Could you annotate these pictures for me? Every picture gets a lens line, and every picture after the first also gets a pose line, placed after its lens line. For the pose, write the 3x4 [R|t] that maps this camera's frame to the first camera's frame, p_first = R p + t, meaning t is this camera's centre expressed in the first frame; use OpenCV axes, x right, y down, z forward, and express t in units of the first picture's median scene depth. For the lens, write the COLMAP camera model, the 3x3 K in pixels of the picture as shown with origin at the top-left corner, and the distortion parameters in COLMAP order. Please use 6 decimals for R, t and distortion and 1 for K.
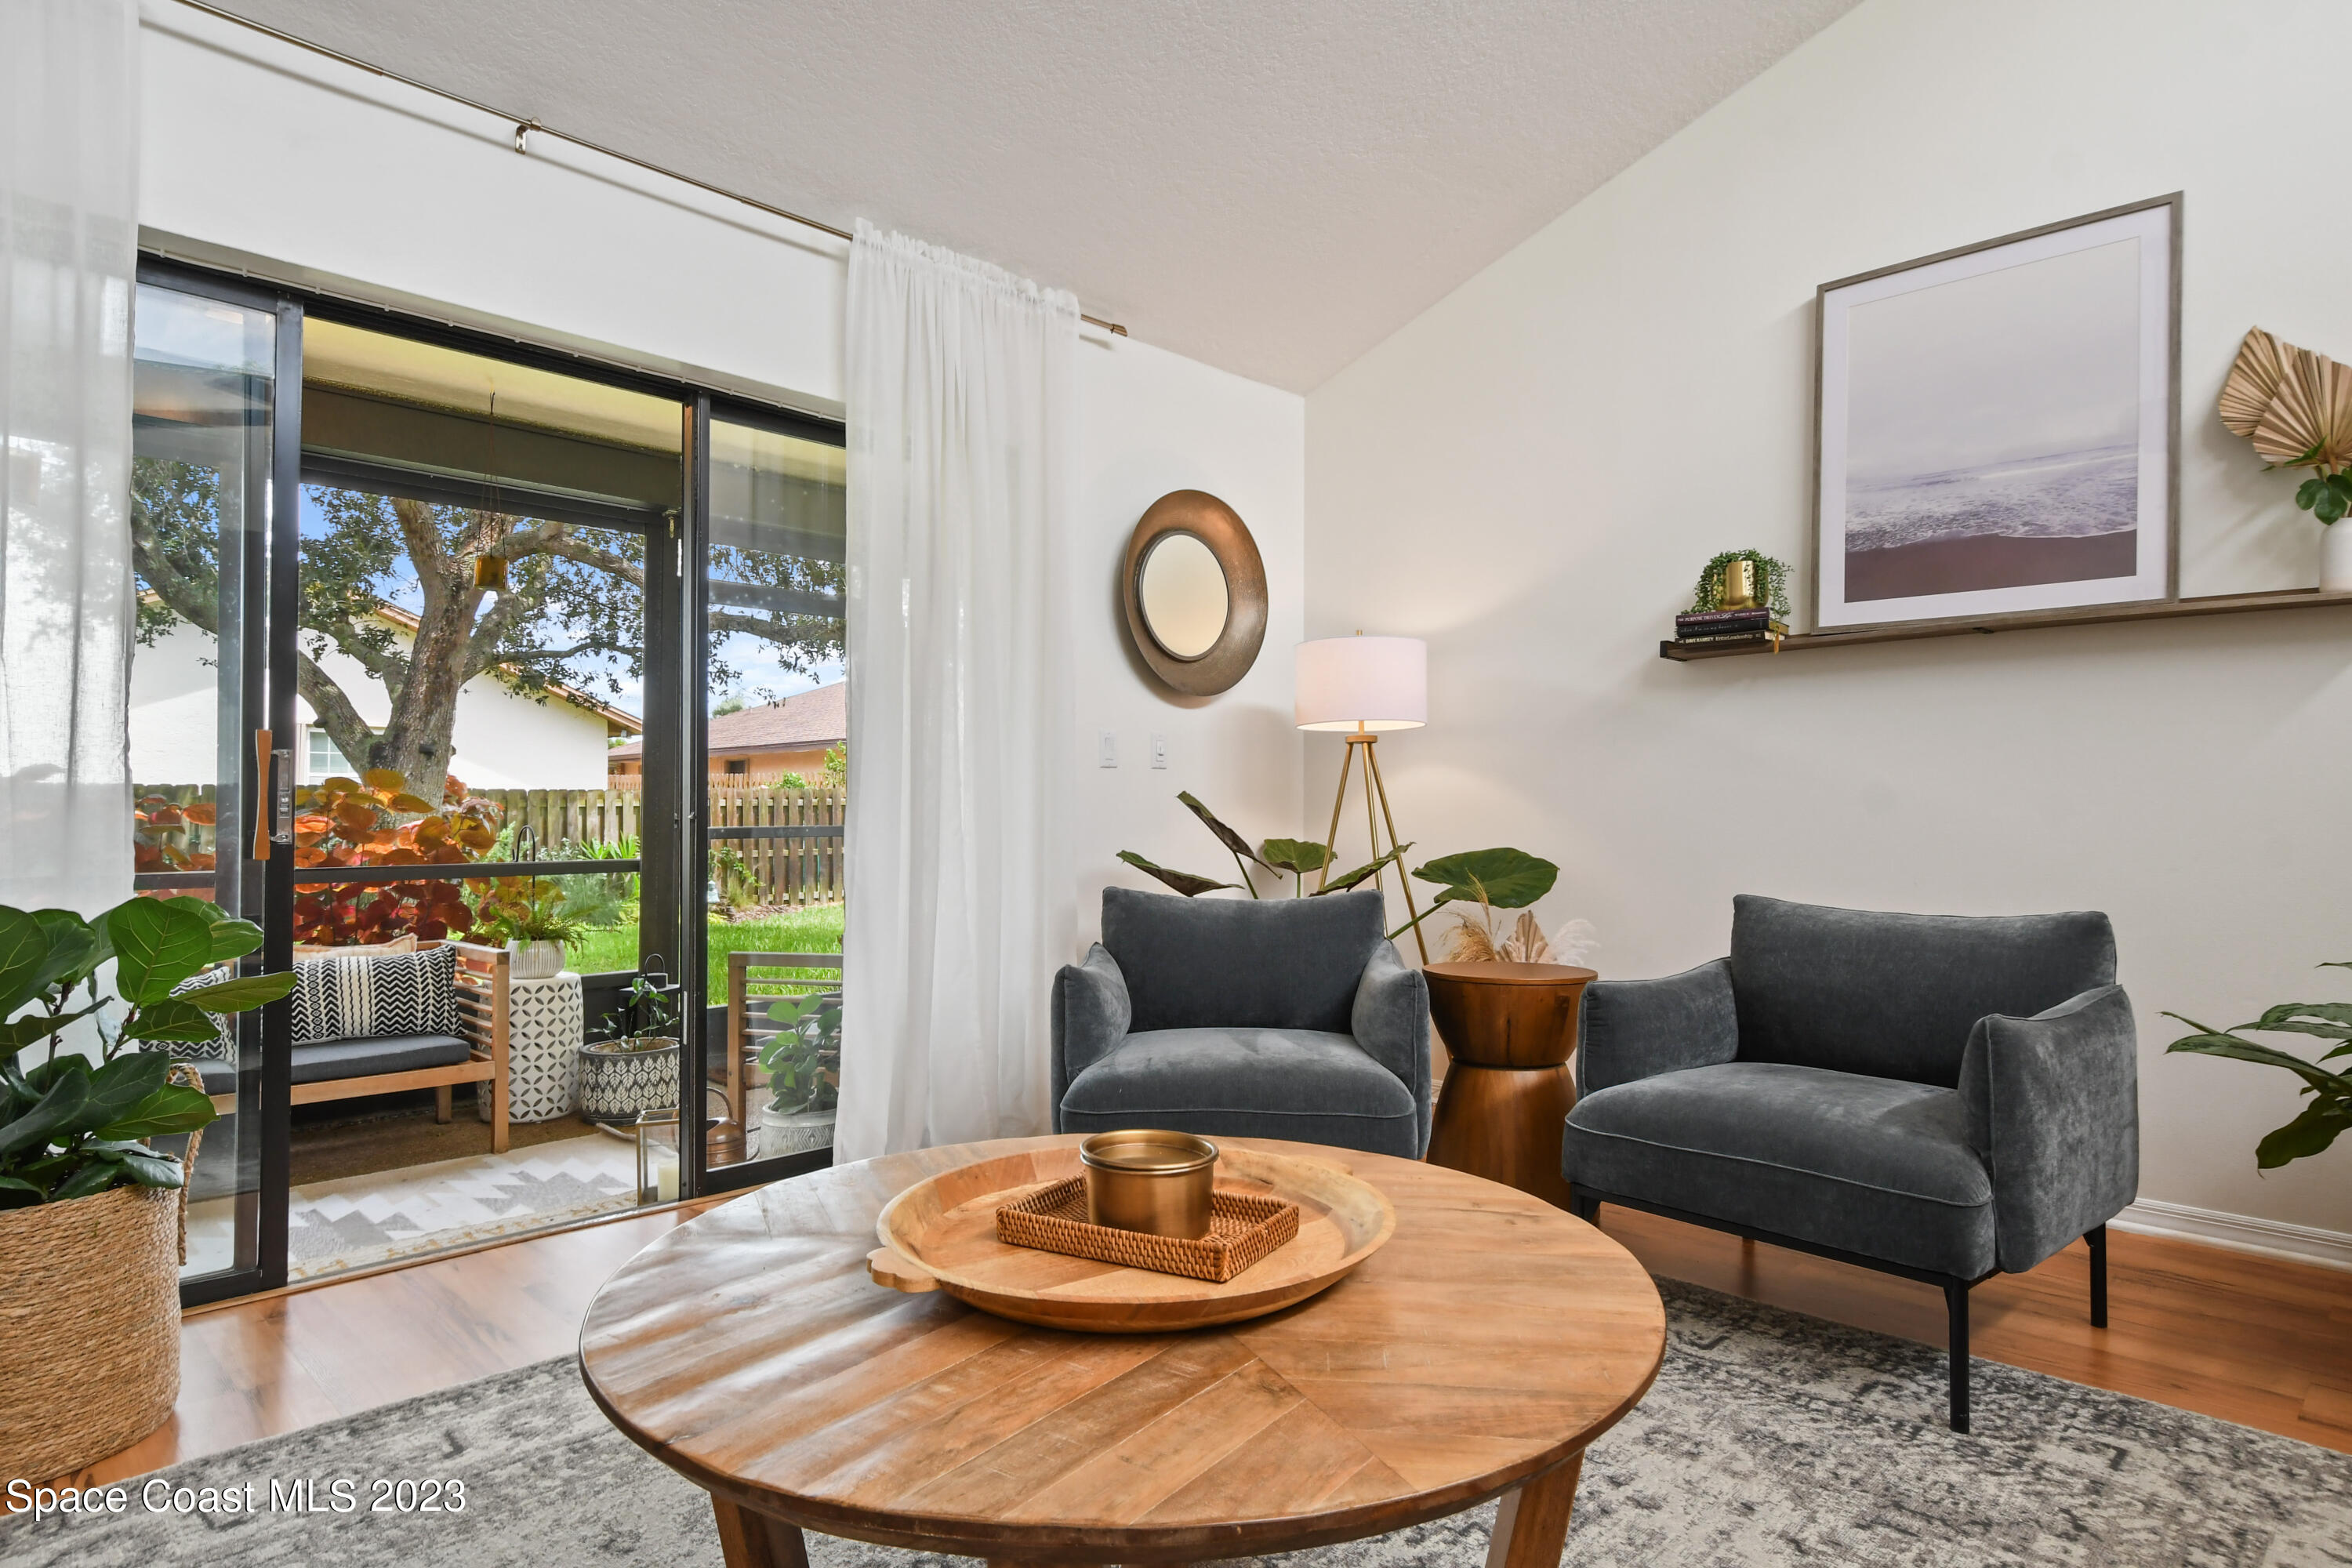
lens RADIAL K [[1290.4, 0, 1180.3], [0, 1290.4, 789.5], [0, 0, 1]] dist [-0.001621, -0.002339]
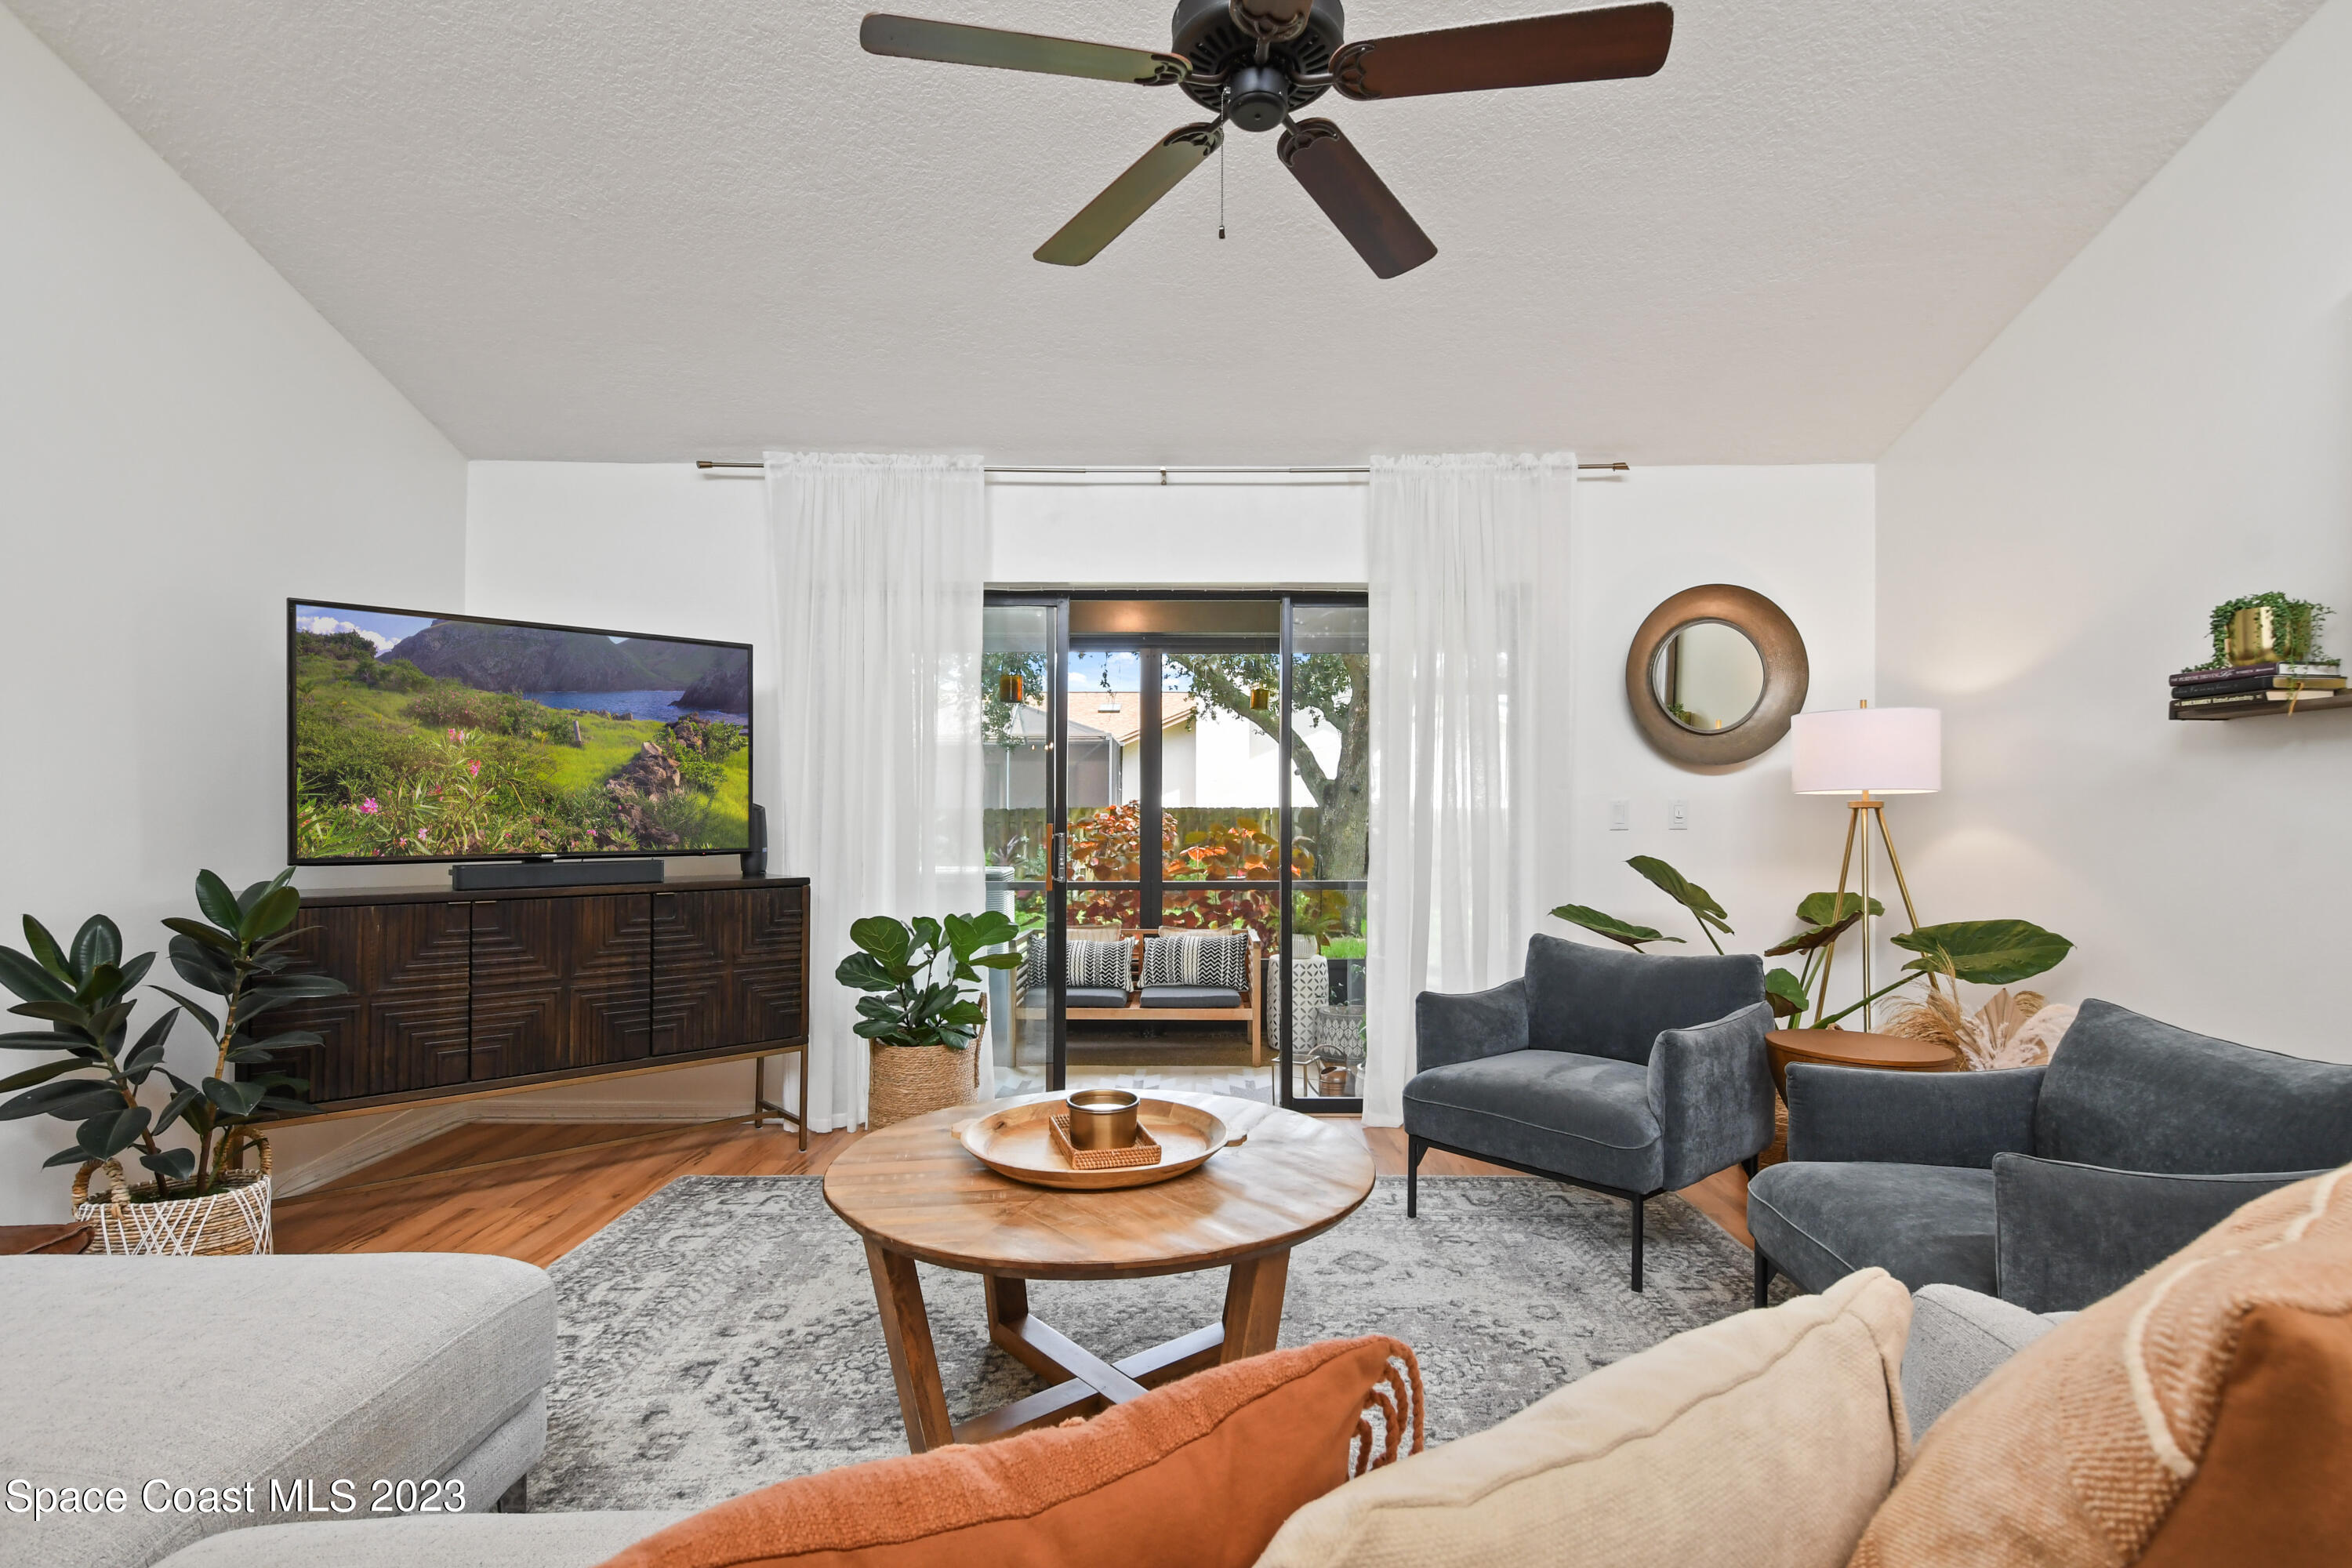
lens RADIAL K [[1080.8, 0, 1180.9], [0, 1080.8, 794.1], [0, 0, 1]] dist [-0.004294, -0.000633]
pose [[0.707165, -0.013453, -0.706921, 0.383270], [0.011126, 0.999907, -0.007899, -0.049244], [0.706961, -0.002279, 0.707248, -0.004098]]
